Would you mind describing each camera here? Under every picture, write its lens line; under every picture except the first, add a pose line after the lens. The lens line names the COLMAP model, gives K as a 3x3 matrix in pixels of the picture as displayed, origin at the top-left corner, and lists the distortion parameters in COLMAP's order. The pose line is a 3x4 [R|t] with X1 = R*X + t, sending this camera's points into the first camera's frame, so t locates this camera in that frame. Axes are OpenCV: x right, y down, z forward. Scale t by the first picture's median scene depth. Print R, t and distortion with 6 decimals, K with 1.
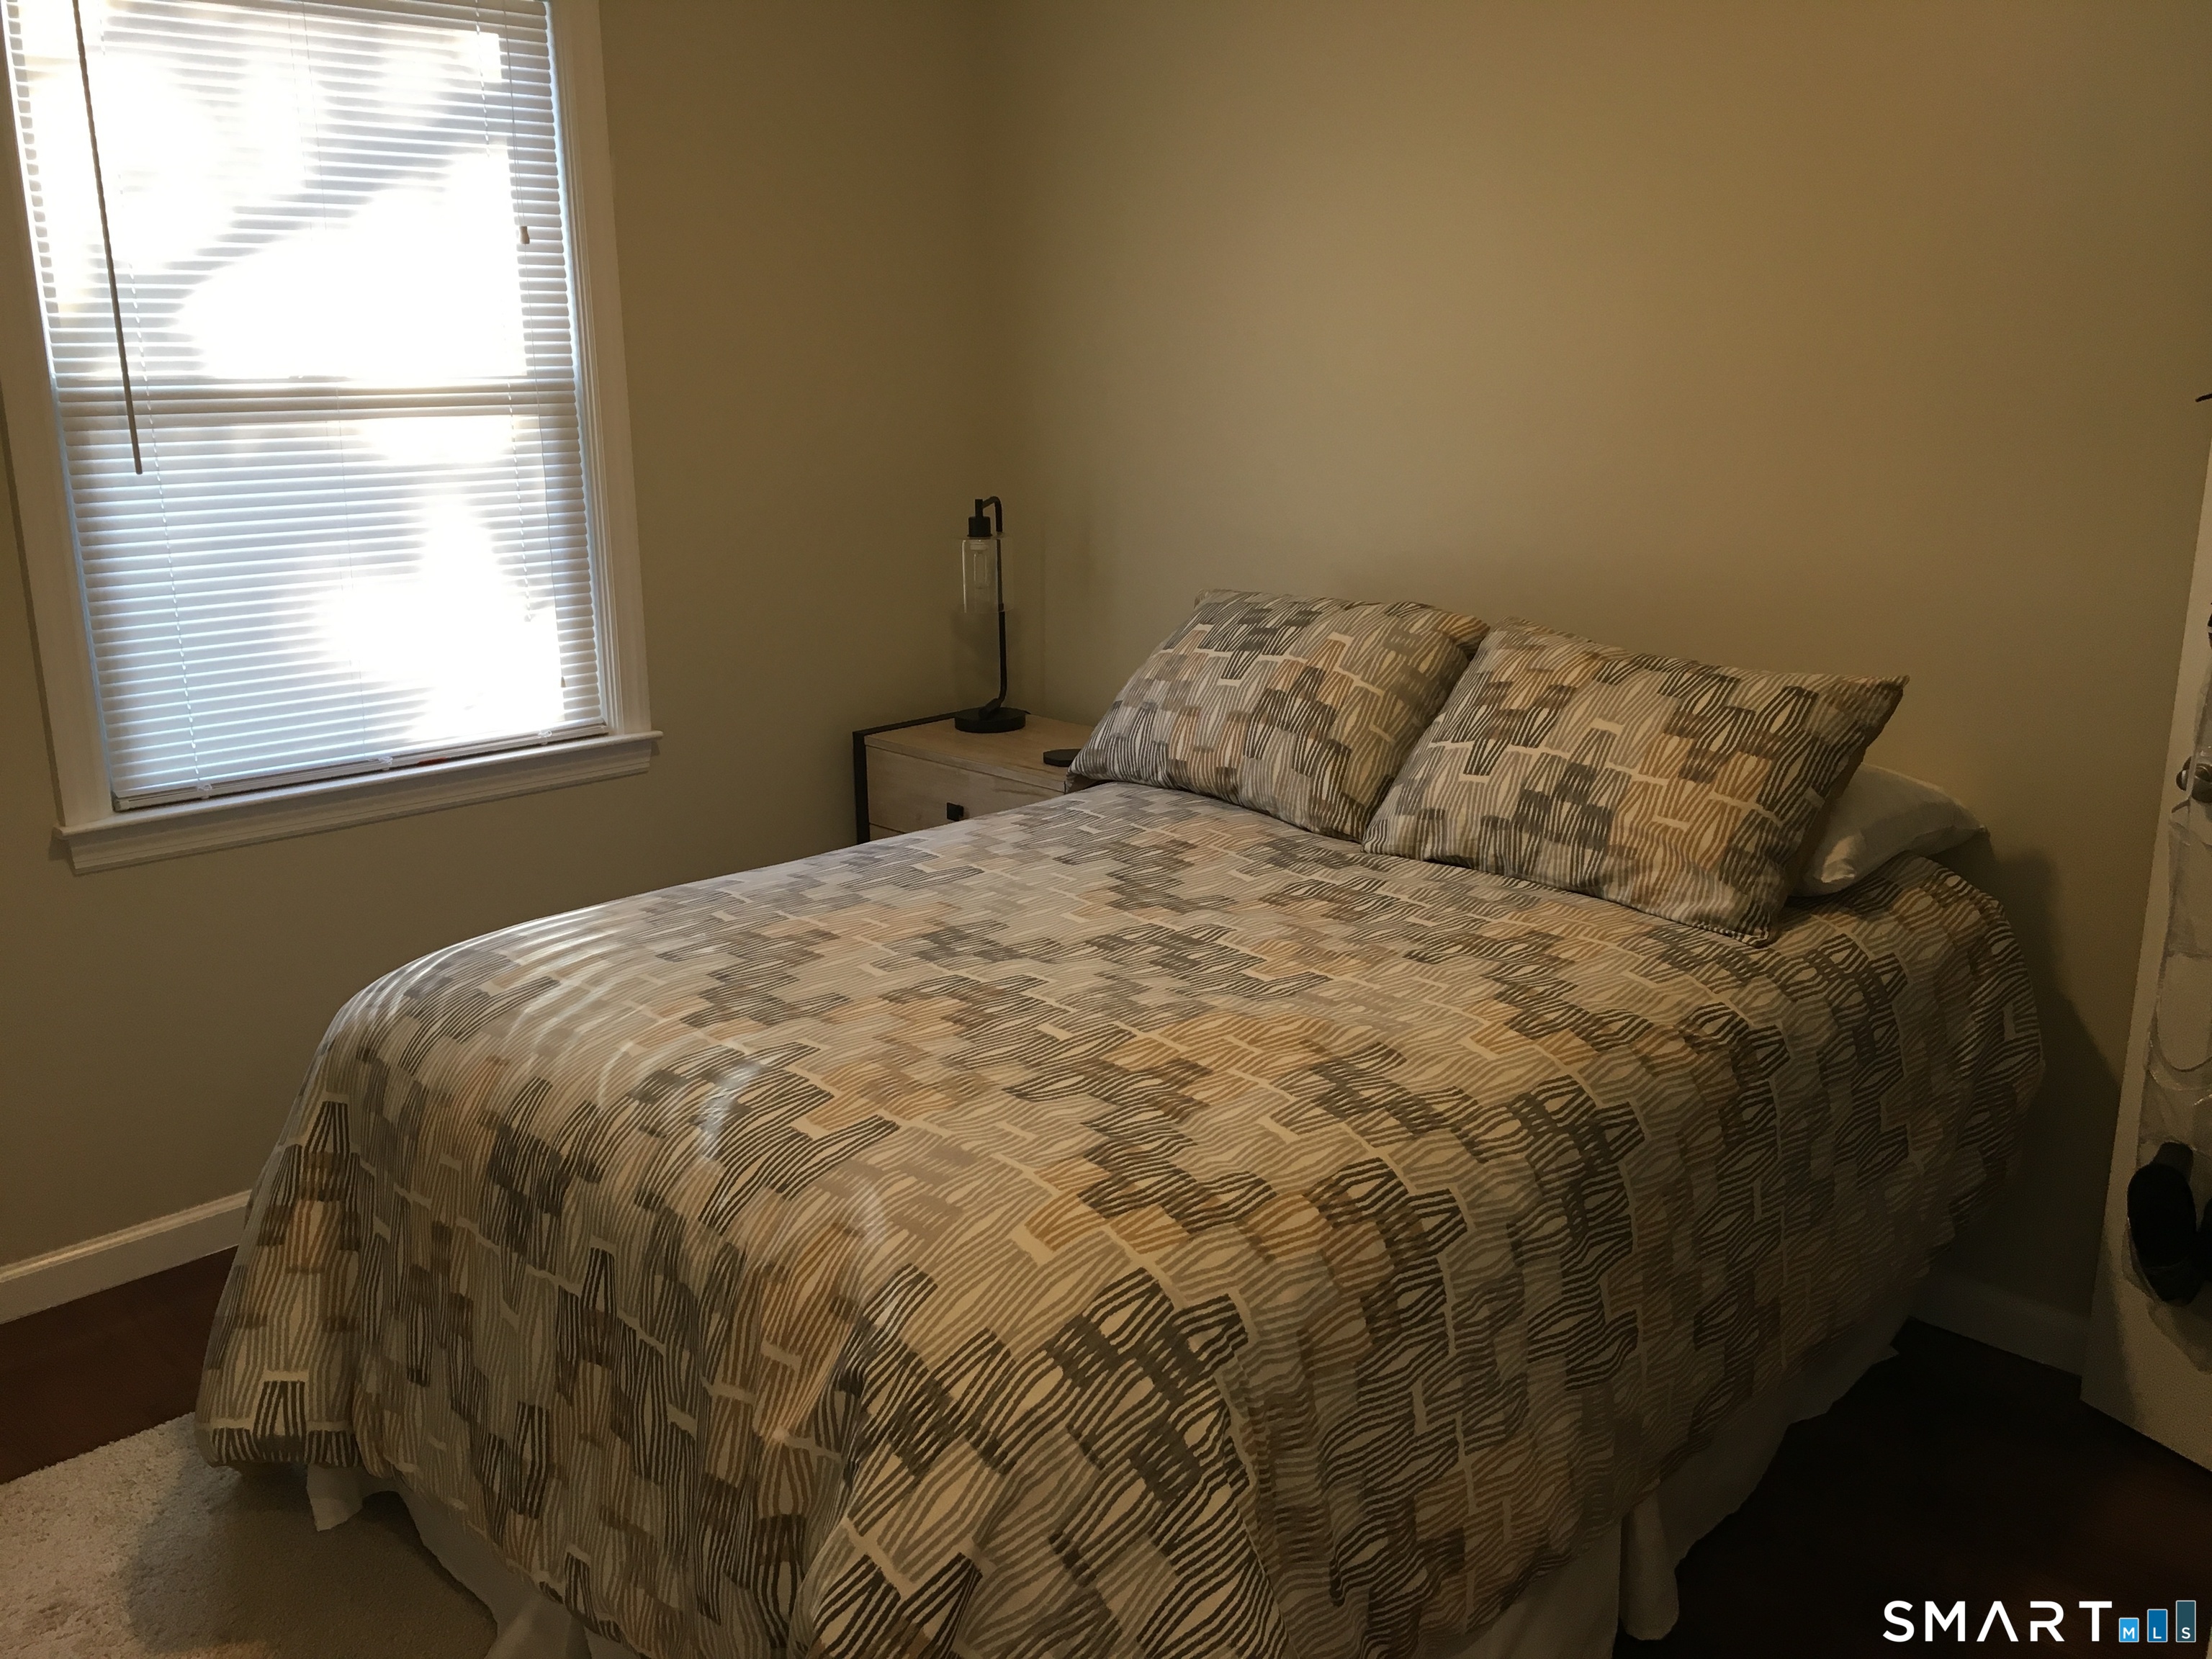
lens RADIAL K [[1884.9, 0, 1109.9], [0, 1884.9, 822.9], [0, 0, 1]] dist [0.045855, -0.030254]
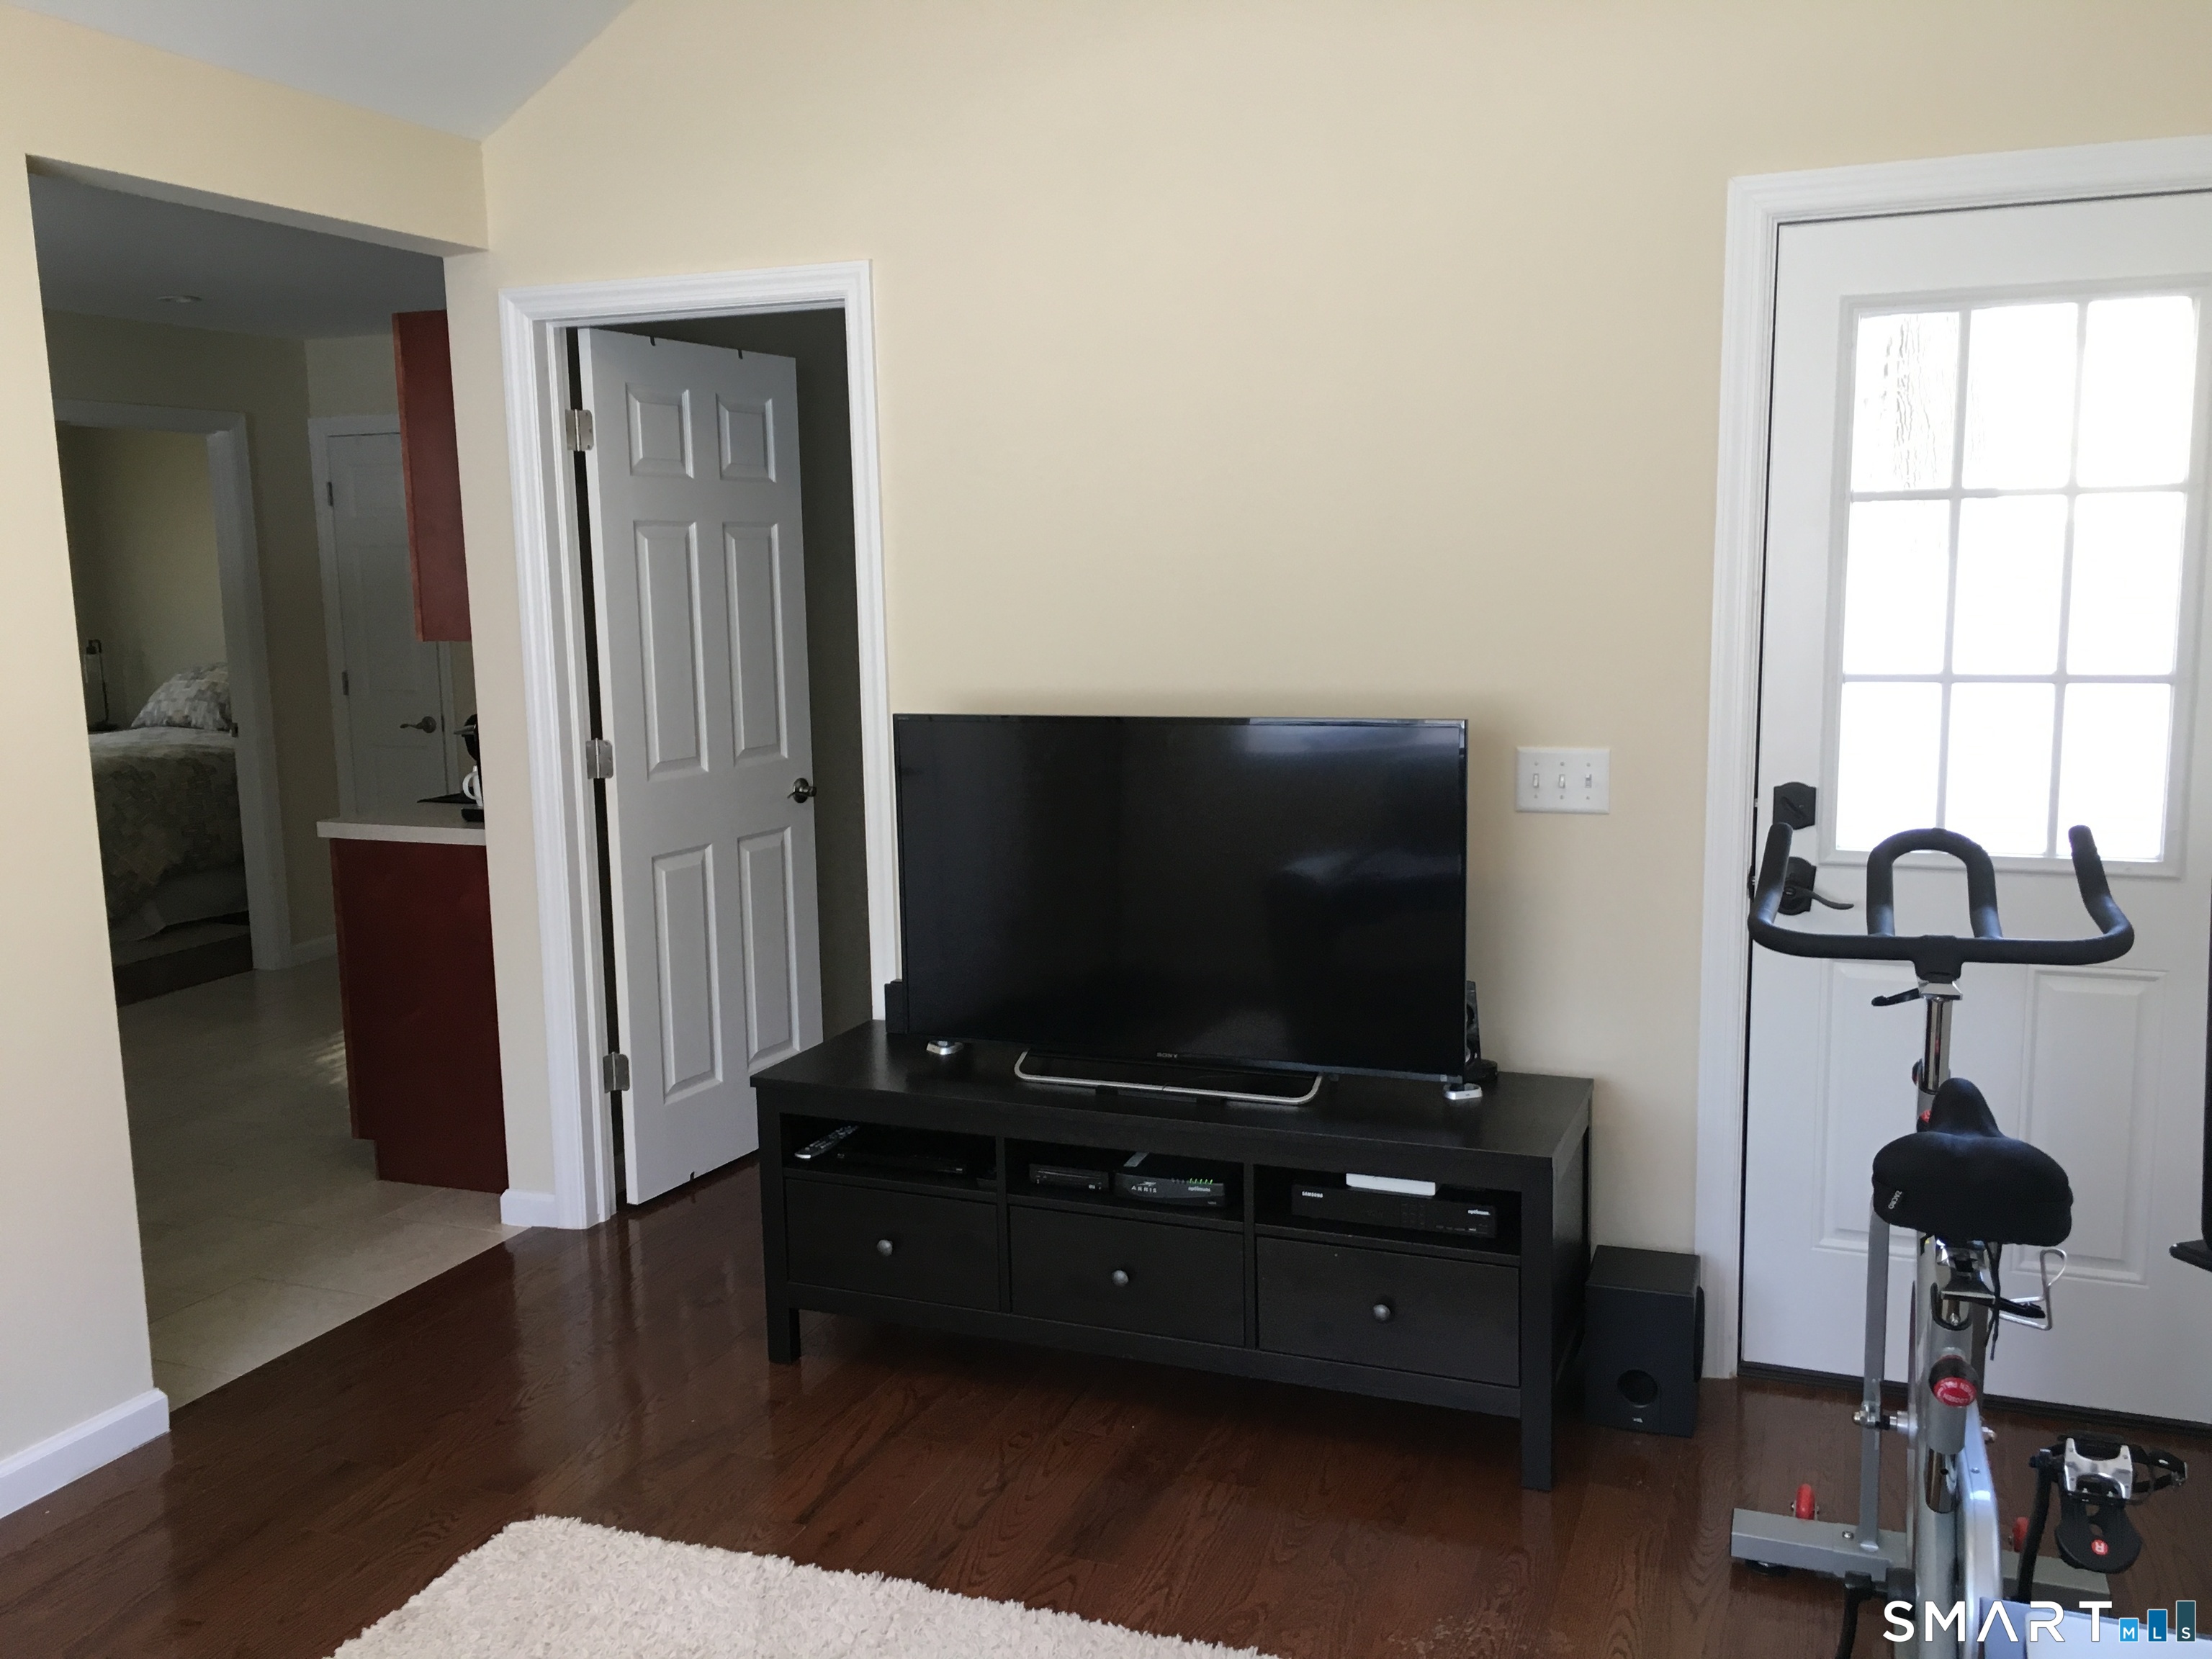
lens RADIAL K [[1884.9, 0, 1106.0], [0, 1884.9, 830.2], [0, 0, 1]] dist [0.045855, -0.030254]
pose [[0.916354, -0.067463, 0.394644, 0.222074], [0.111467, 0.989717, -0.089635, 0.666952], [-0.384539, 0.126127, 0.914452, -2.648571]]
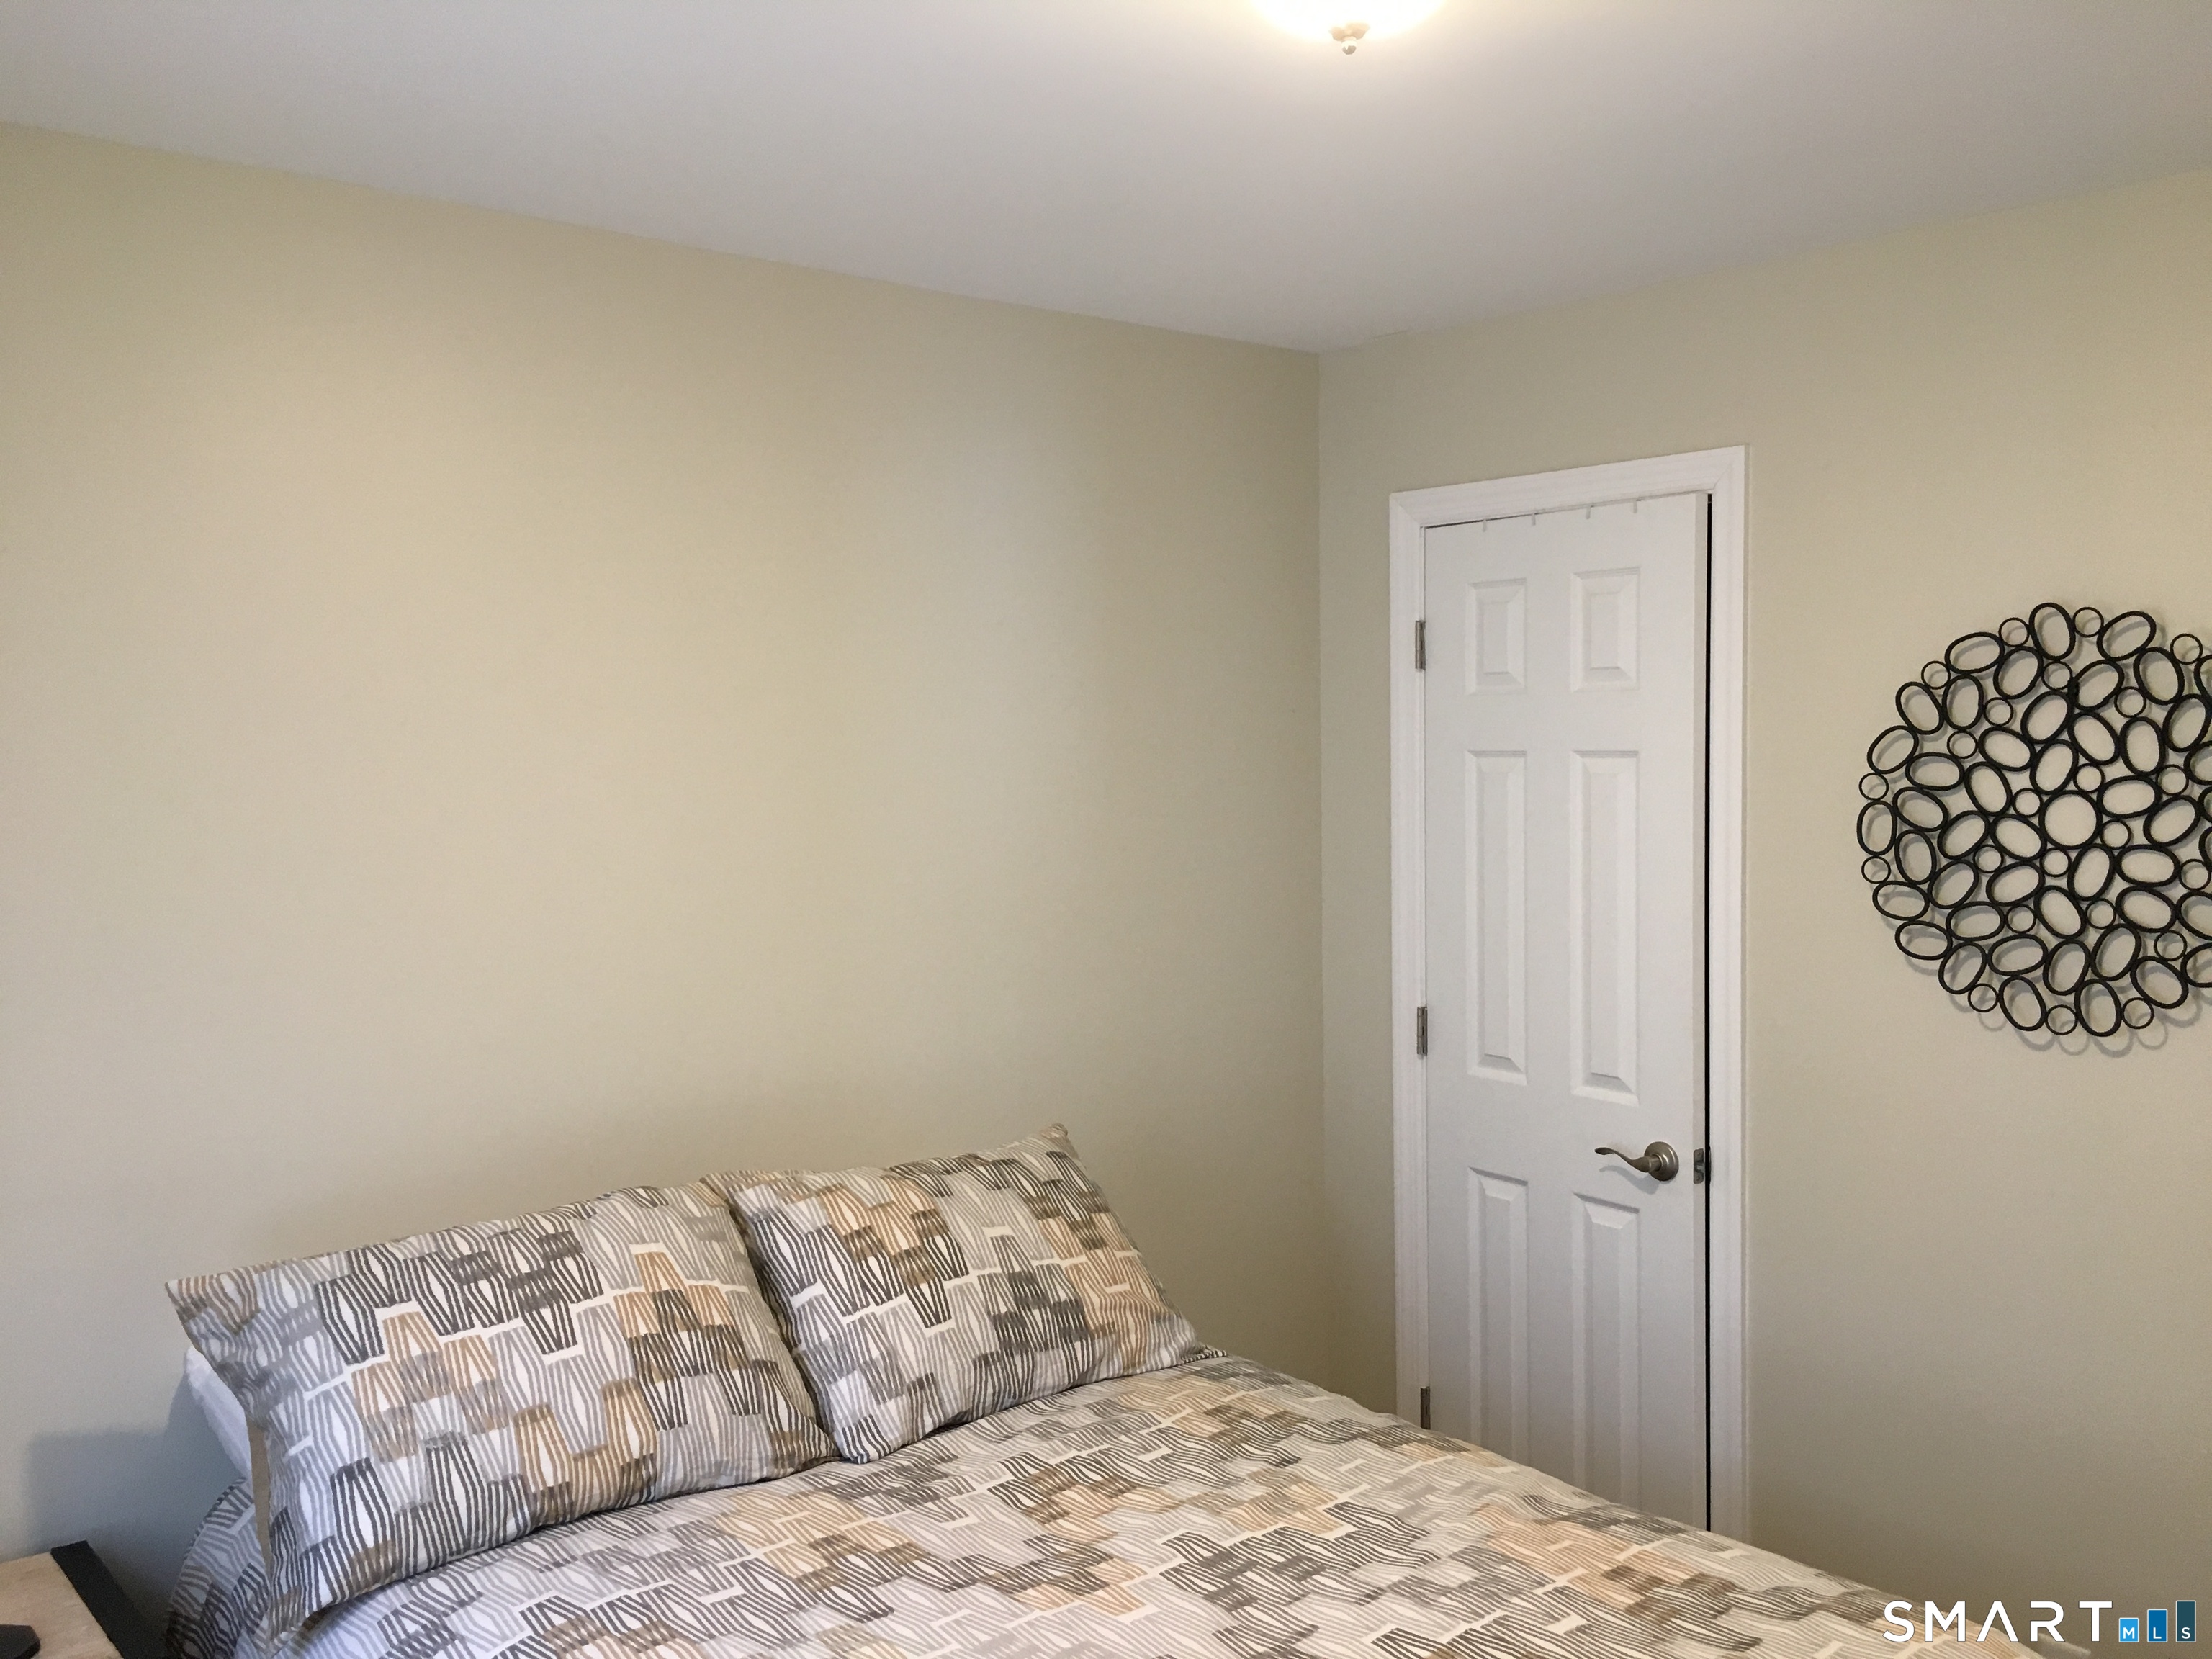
lens RADIAL K [[1884.9, 0, 1109.3], [0, 1884.9, 831.0], [0, 0, 1]] dist [0.045855, -0.030254]
pose [[0.080678, -0.056445, 0.995141, -0.731797], [0.256256, 0.966010, 0.034017, -0.275234], [-0.963236, 0.252266, 0.092401, 0.765364]]
